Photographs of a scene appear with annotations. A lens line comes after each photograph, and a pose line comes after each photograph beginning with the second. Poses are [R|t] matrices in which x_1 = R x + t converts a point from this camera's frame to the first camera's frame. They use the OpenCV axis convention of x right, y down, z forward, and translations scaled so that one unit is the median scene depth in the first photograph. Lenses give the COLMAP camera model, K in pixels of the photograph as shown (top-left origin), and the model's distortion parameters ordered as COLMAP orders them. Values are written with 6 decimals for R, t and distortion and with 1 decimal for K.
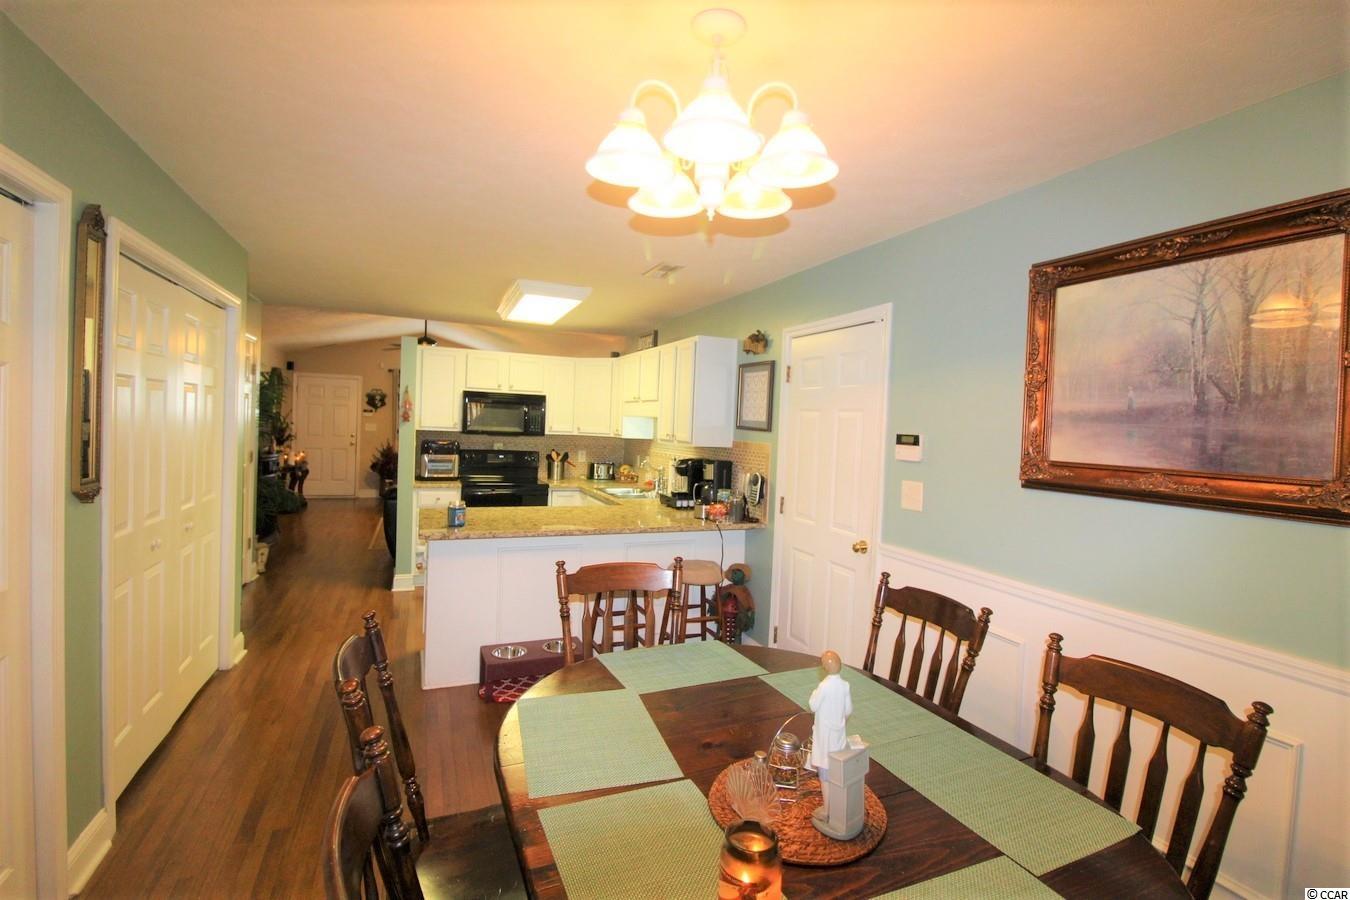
lens RADIAL K [[630.5, 0, 681.6], [0, 630.5, 448.7], [0, 0, 1]] dist [-0.000918, -0.000259]
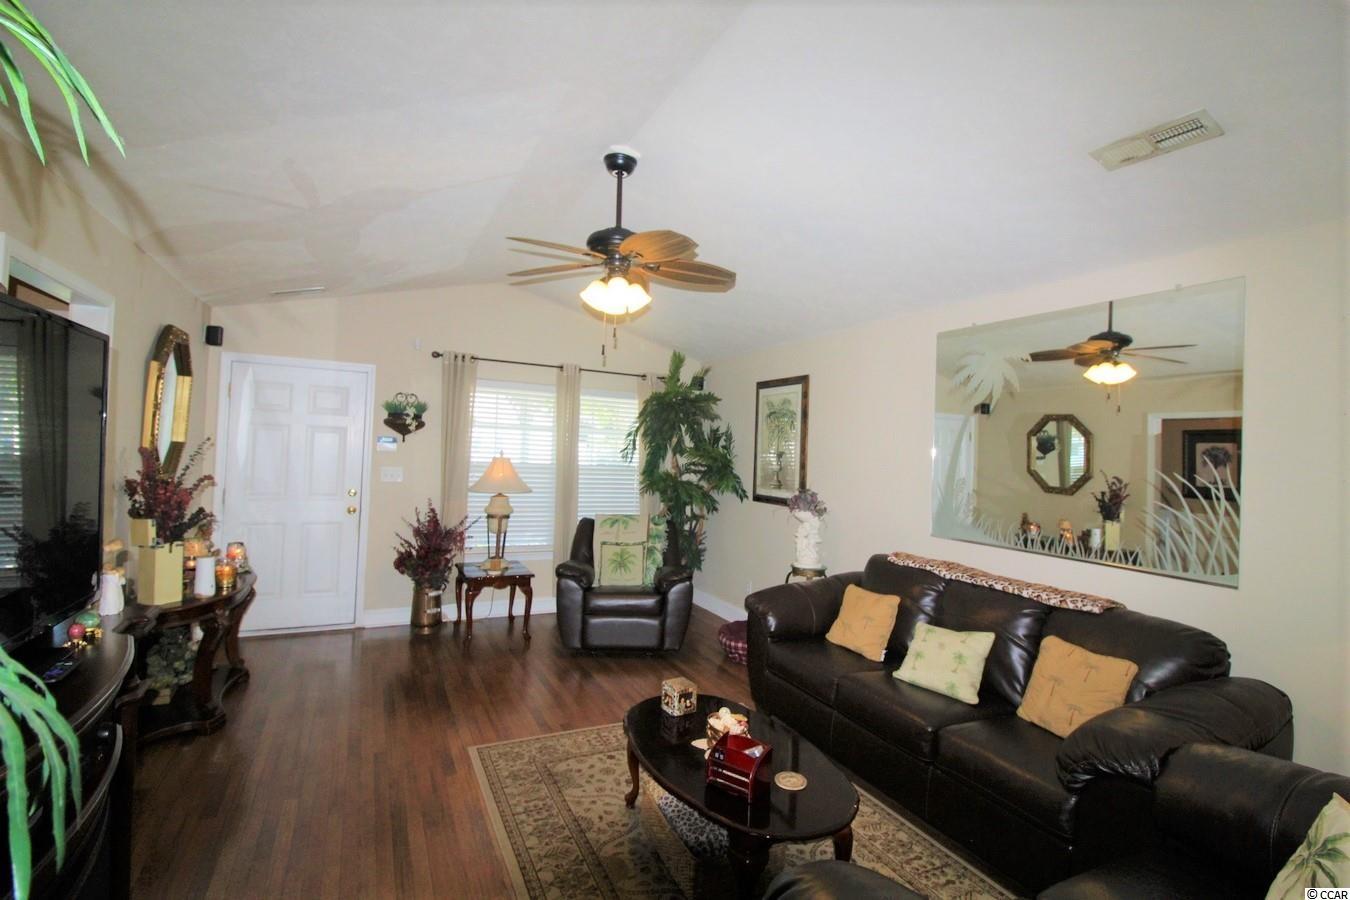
lens RADIAL K [[630.5, 0, 681.6], [0, 630.5, 448.7], [0, 0, 1]] dist [-0.000918, -0.000259]
pose [[0.996982, -0.003340, 0.077563, -0.815002], [0.006294, 0.999263, -0.037873, -0.088022], [-0.077379, 0.038247, 0.996268, 1.334077]]
